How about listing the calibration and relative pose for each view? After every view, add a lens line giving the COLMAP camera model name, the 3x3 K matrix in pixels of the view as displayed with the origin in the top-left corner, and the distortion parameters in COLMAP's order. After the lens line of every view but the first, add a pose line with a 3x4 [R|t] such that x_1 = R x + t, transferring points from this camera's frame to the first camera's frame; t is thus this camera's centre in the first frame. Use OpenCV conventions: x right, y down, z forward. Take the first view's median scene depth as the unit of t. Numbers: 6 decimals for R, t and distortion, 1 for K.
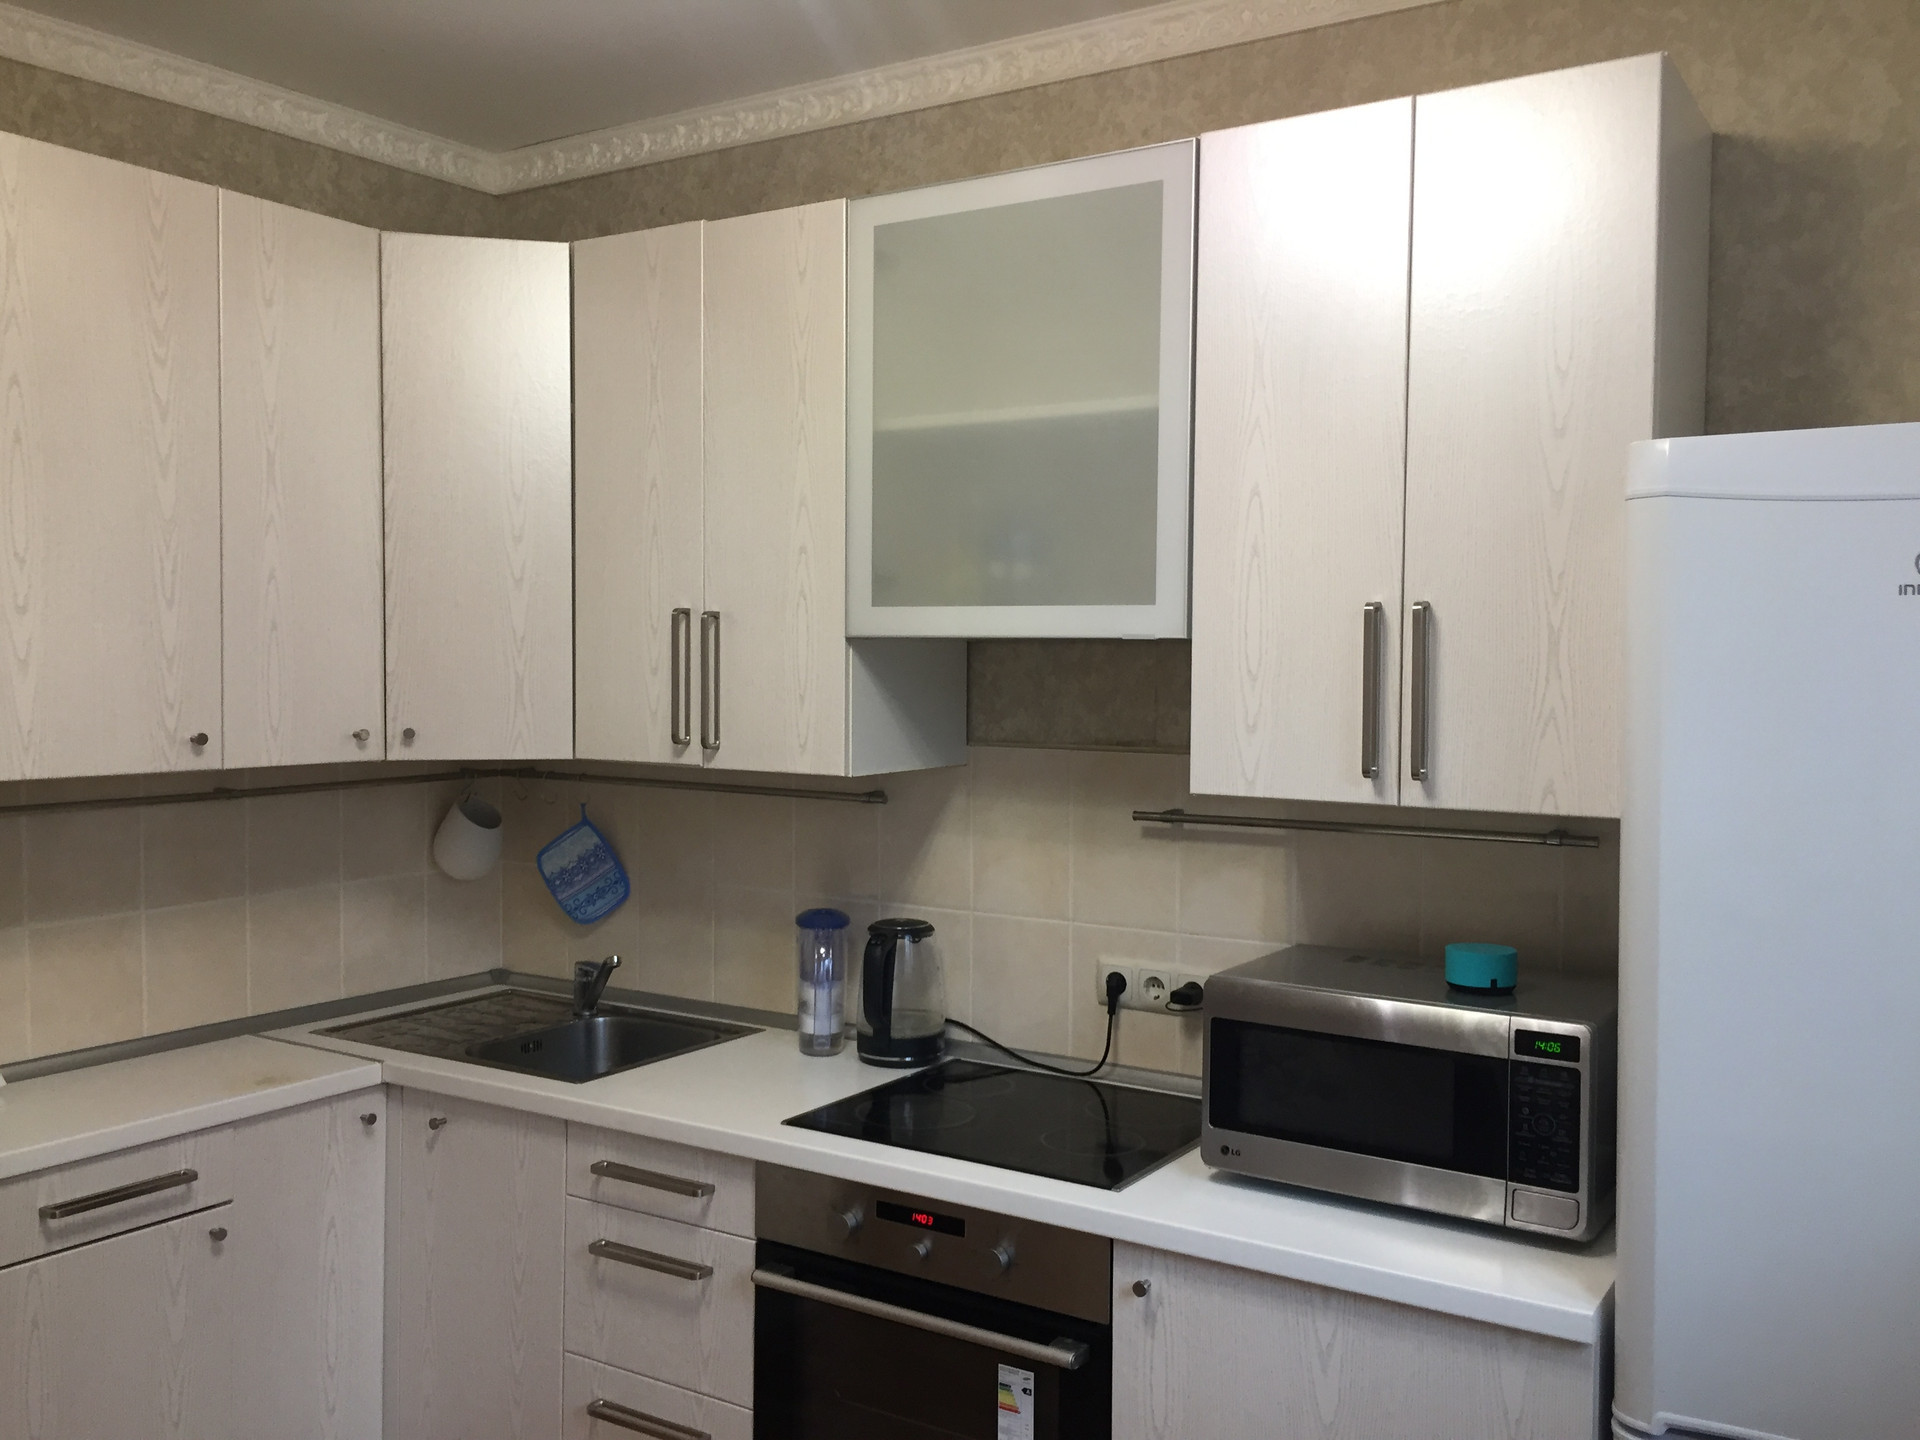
lens RADIAL K [[1697.2, 0, 960.0], [0, 1697.2, 720.0], [0, 0, 1]] dist [0.000264, 0.000007]
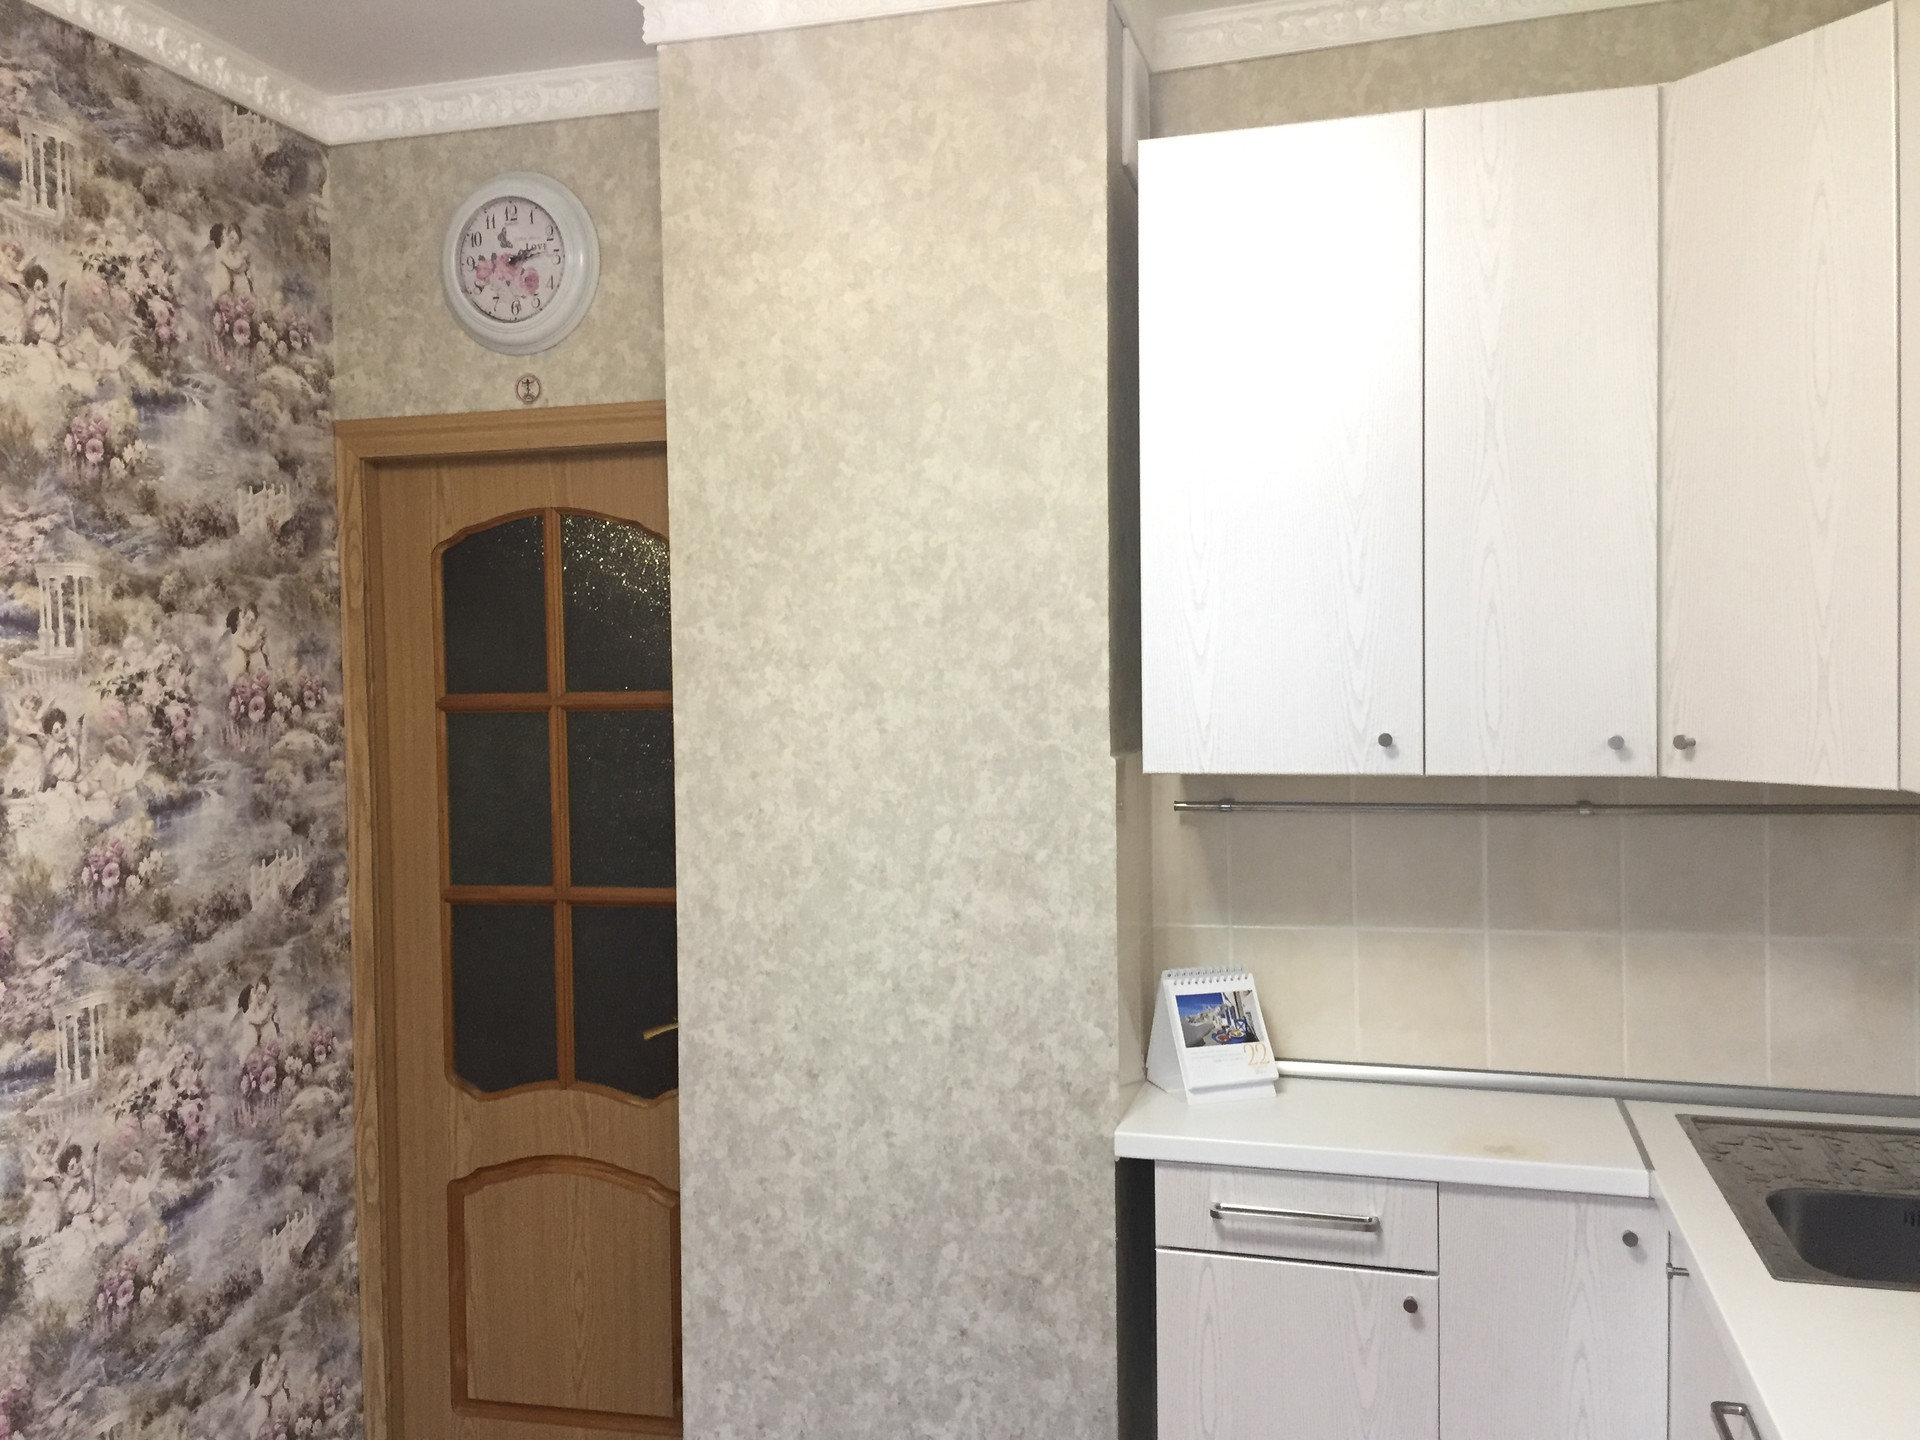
lens RADIAL K [[1697.2, 0, 960.0], [0, 1697.2, 720.0], [0, 0, 1]] dist [0.000264, 0.000007]
pose [[0.242395, 0.016958, -0.970029, 0.348457], [-0.017355, 0.999763, 0.013141, -0.006652], [0.970022, 0.013649, 0.242632, 0.547158]]
